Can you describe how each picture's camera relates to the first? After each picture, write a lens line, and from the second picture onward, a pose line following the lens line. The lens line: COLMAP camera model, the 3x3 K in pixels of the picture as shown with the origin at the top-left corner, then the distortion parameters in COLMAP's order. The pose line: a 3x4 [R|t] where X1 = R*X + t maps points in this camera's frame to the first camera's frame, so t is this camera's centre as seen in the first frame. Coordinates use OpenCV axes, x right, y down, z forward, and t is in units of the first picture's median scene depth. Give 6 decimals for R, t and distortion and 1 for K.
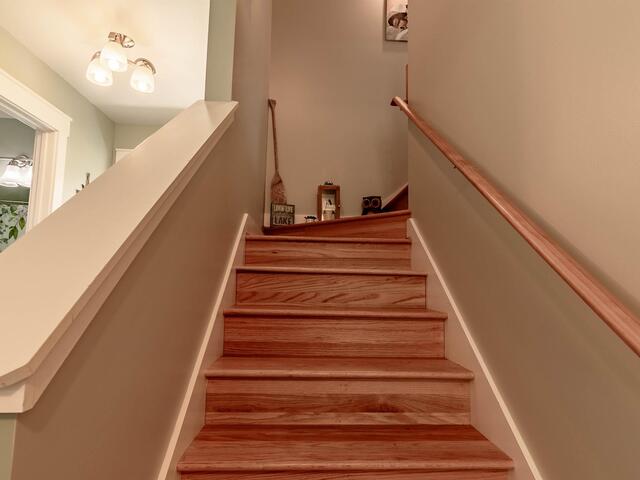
lens RADIAL K [[369.4, 0, 320.9], [0, 369.4, 241.1], [0, 0, 1]] dist [0.001129, 0.001650]
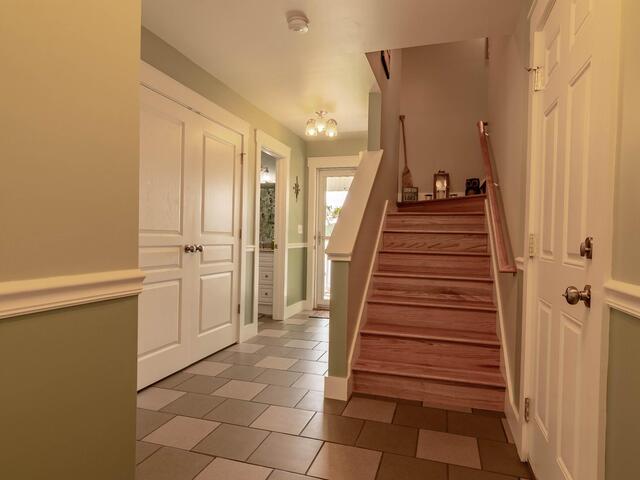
lens RADIAL K [[369.4, 0, 320.9], [0, 369.4, 241.1], [0, 0, 1]] dist [0.001129, 0.001650]
pose [[0.933255, 0.005621, -0.359170, 0.158785], [0.036968, 0.993066, 0.111596, -0.095319], [0.357307, -0.117426, 0.926576, -0.888405]]
